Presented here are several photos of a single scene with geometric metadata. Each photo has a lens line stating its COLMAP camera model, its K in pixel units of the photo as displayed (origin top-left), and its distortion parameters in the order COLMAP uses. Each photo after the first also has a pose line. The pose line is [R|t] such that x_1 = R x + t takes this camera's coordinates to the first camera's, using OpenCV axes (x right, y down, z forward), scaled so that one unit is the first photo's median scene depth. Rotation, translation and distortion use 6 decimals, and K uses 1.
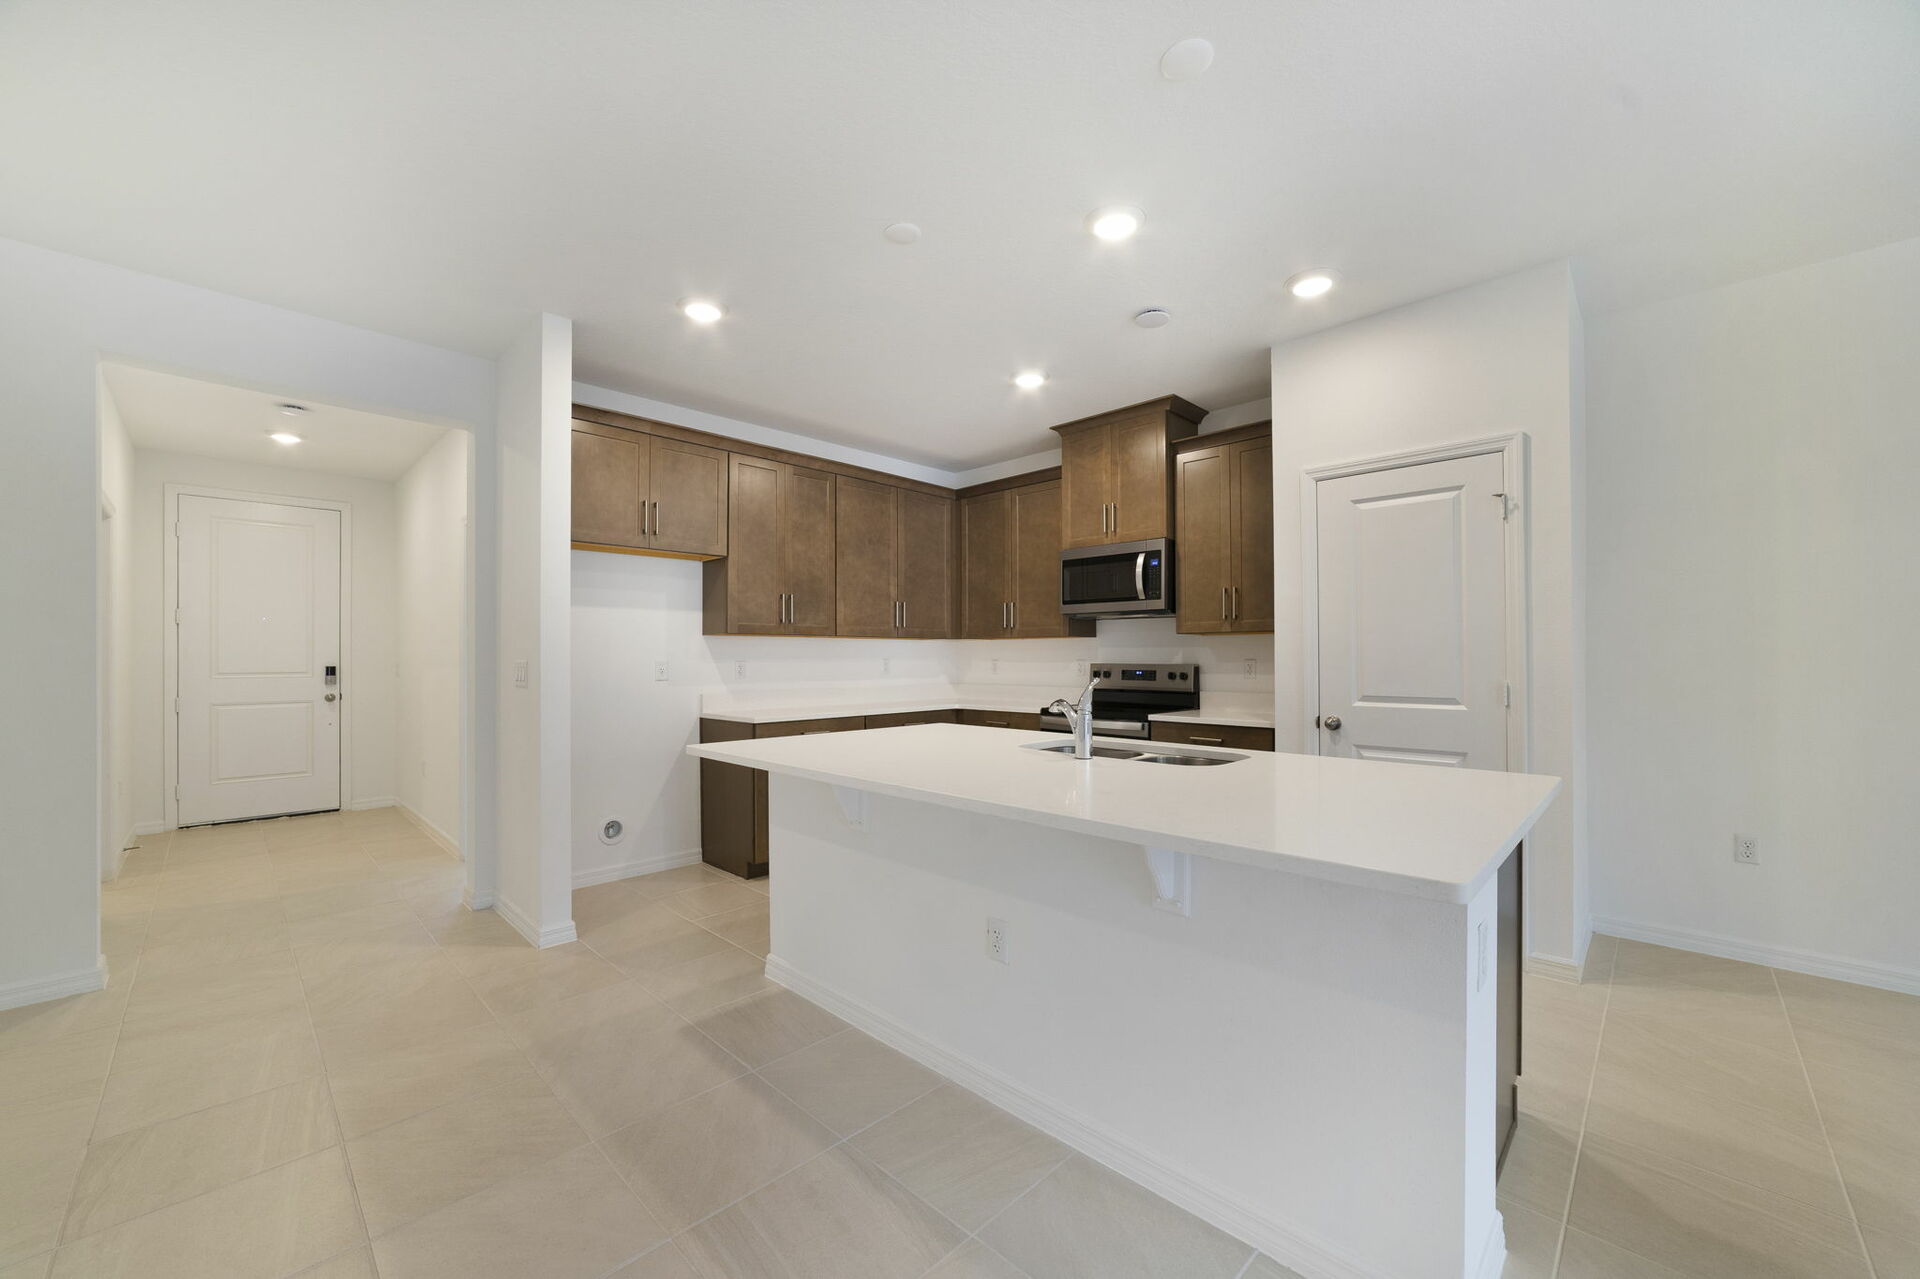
lens RADIAL K [[733.4, 0, 960.1], [0, 733.4, 654.4], [0, 0, 1]] dist [-0.040294, 0.018597]
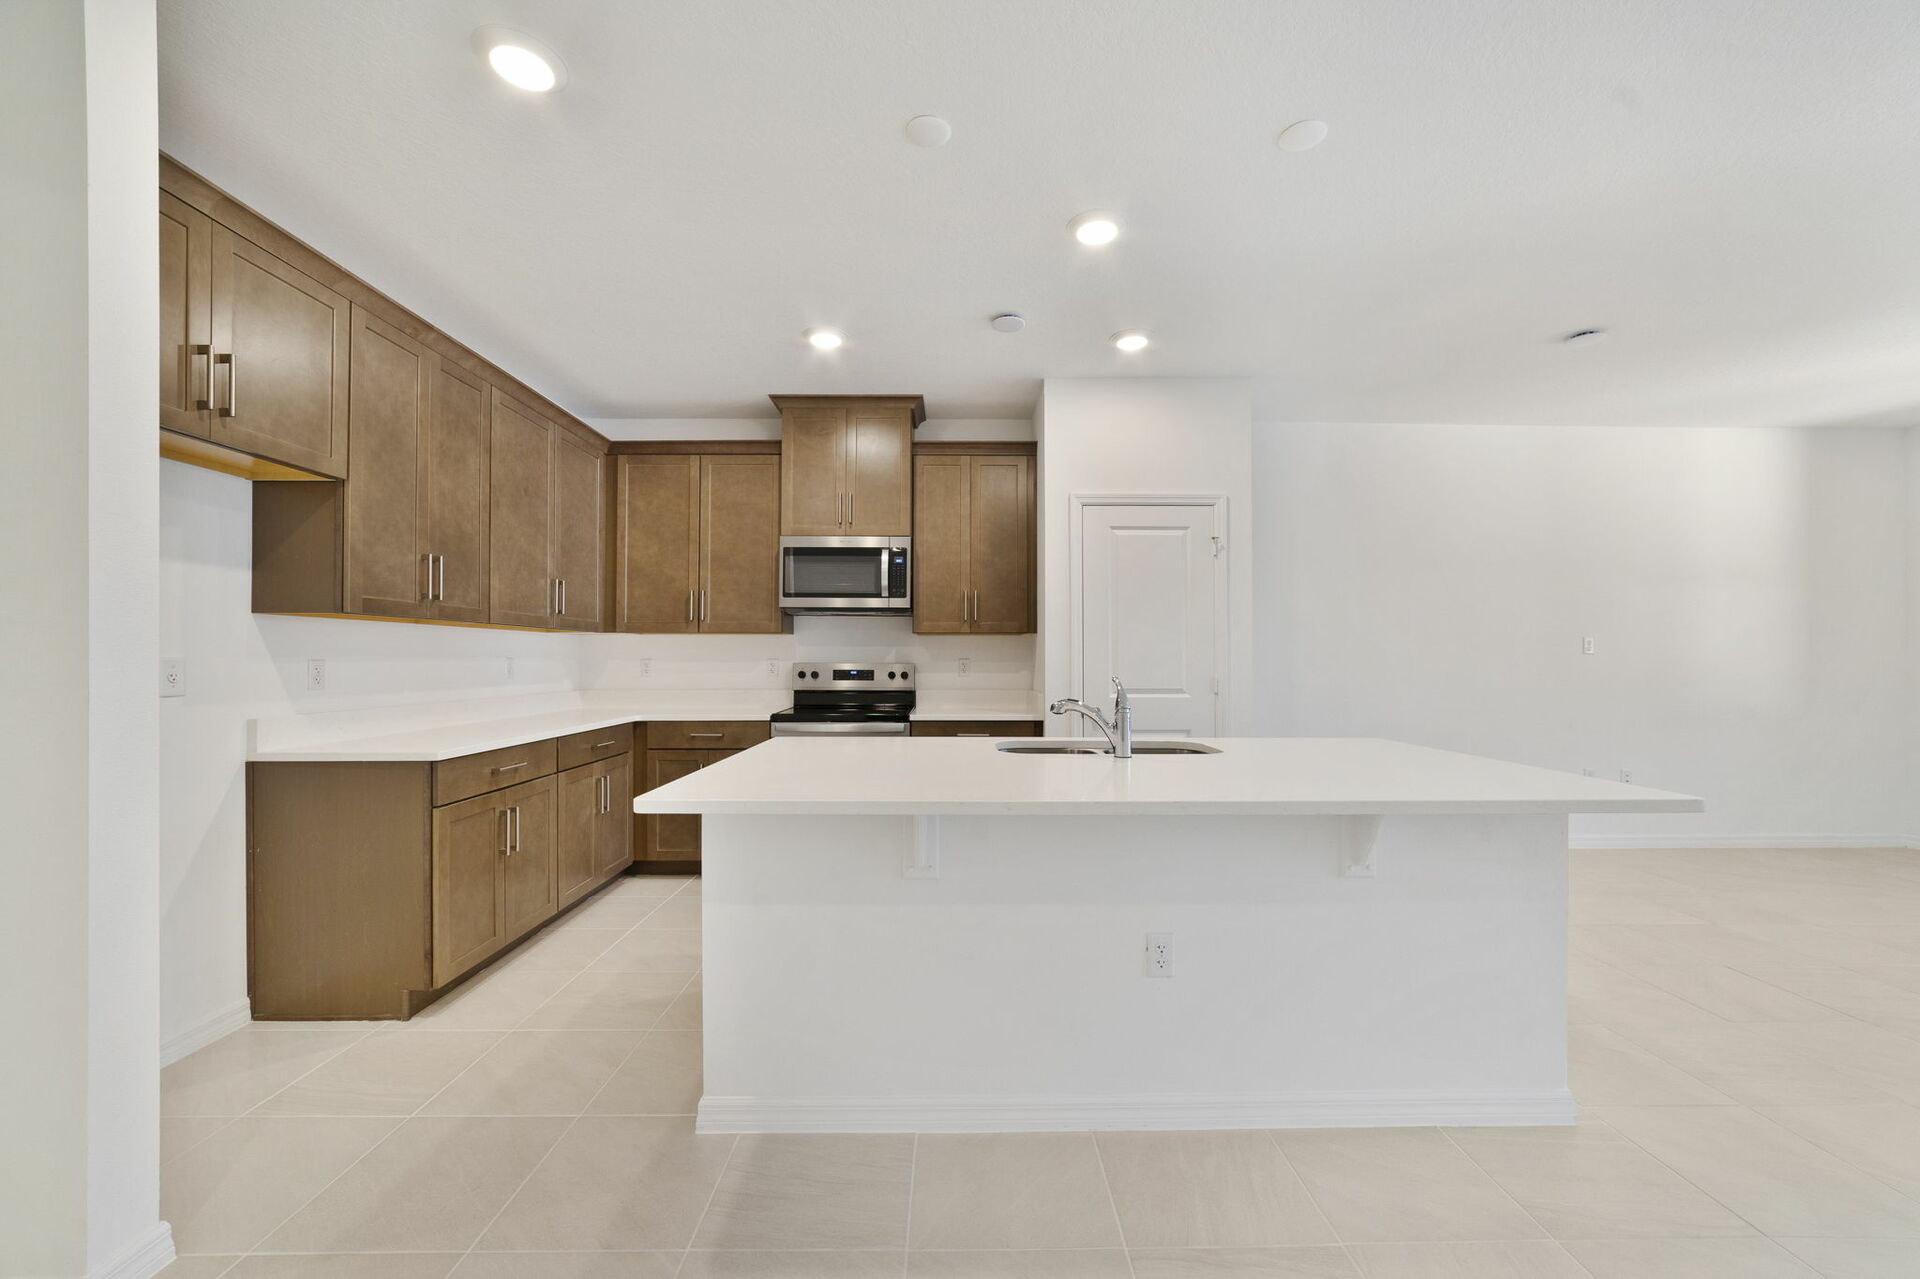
lens RADIAL K [[733.4, 0, 960.1], [0, 733.4, 654.4], [0, 0, 1]] dist [-0.040294, 0.018597]
pose [[0.707737, 0.006708, 0.706444, -0.351173], [-0.006100, 0.999976, -0.003384, 0.003694], [-0.706449, -0.001914, 0.707761, 0.229022]]
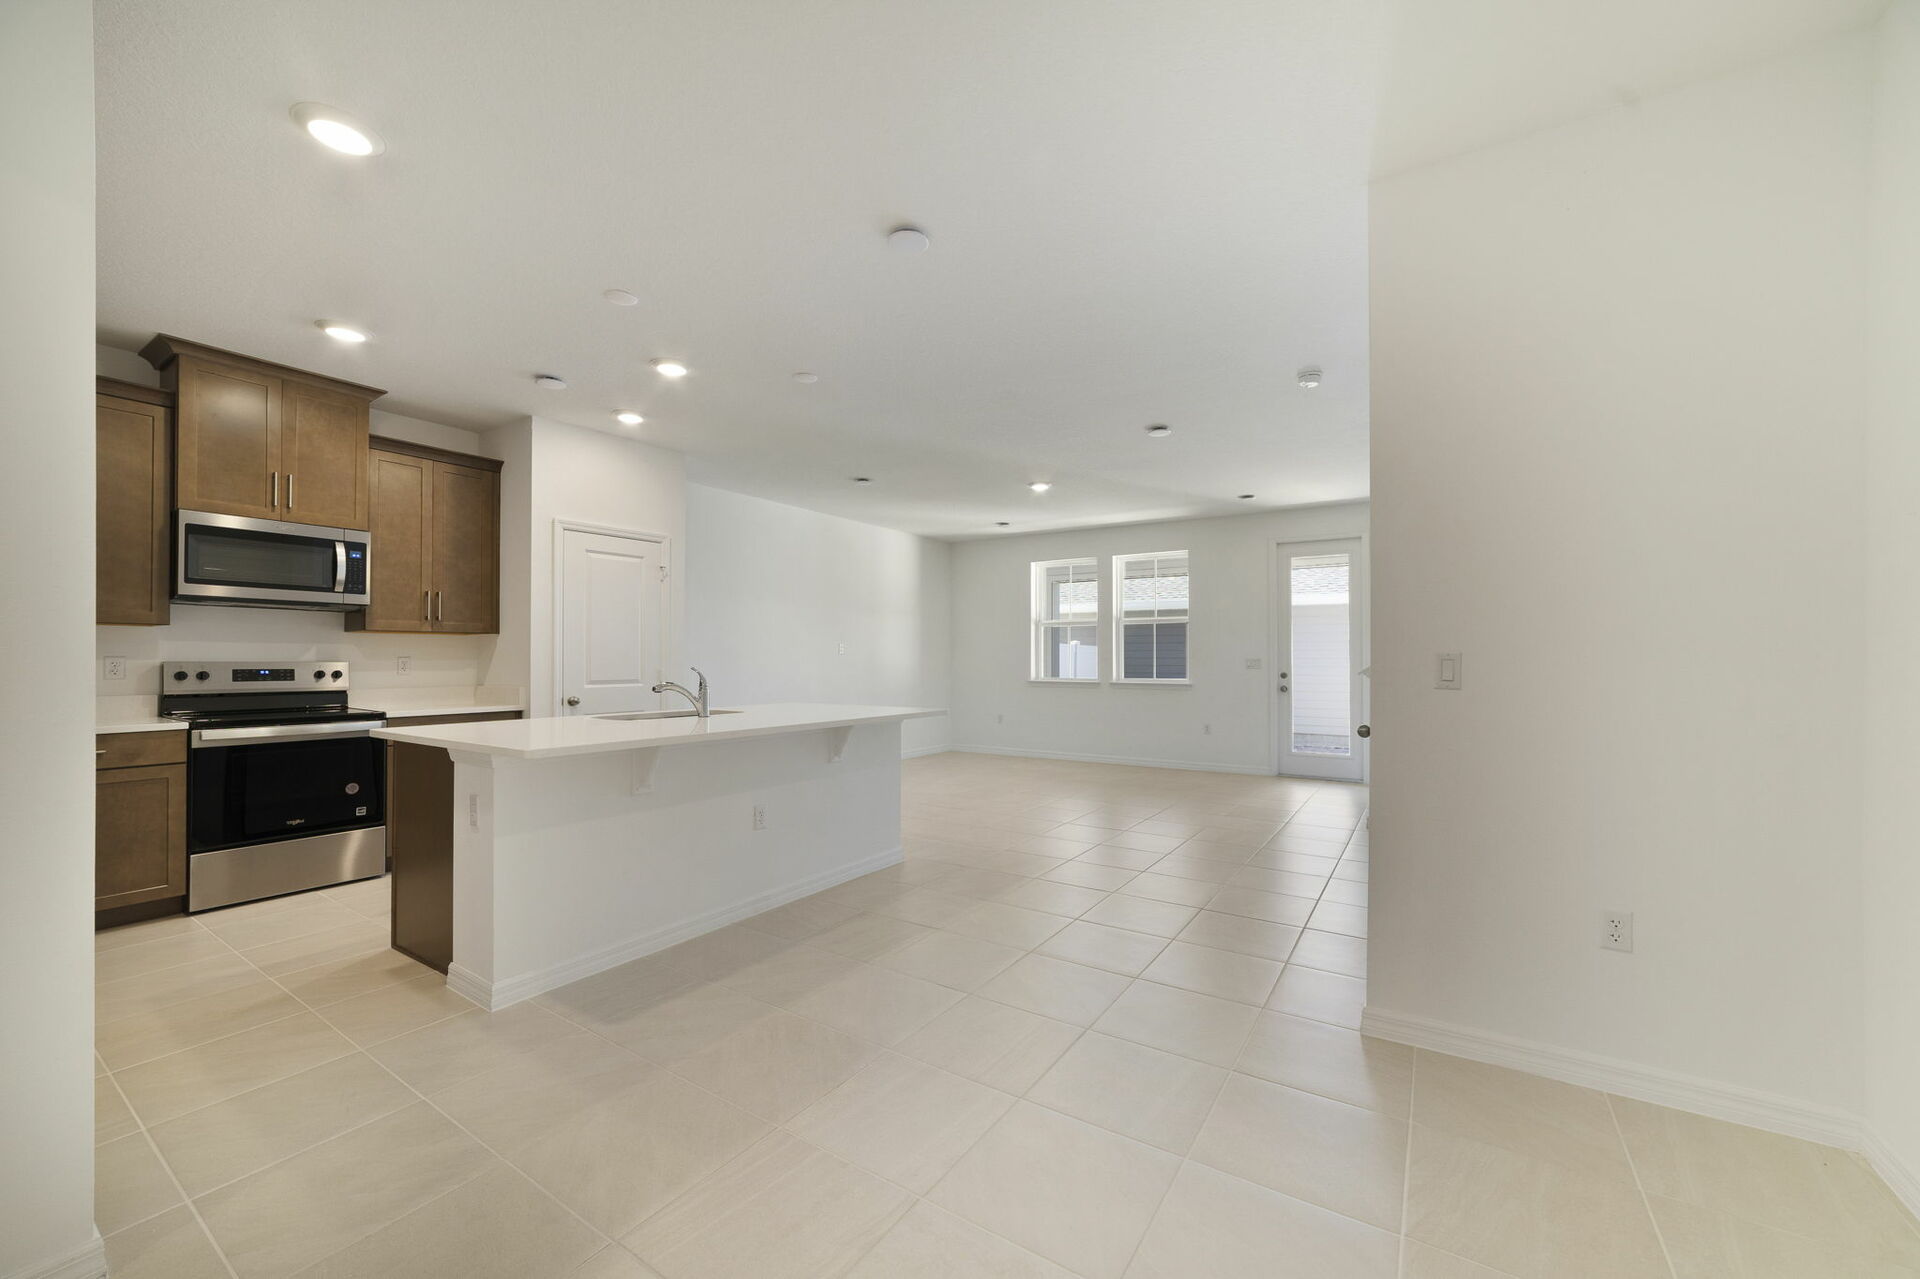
lens RADIAL K [[733.4, 0, 960.1], [0, 733.4, 654.4], [0, 0, 1]] dist [-0.040294, 0.018597]
pose [[-0.187084, 0.008591, 0.982306, -0.757783], [-0.004482, 0.999944, -0.009598, 0.009037], [-0.982334, -0.006199, -0.187035, 0.377071]]
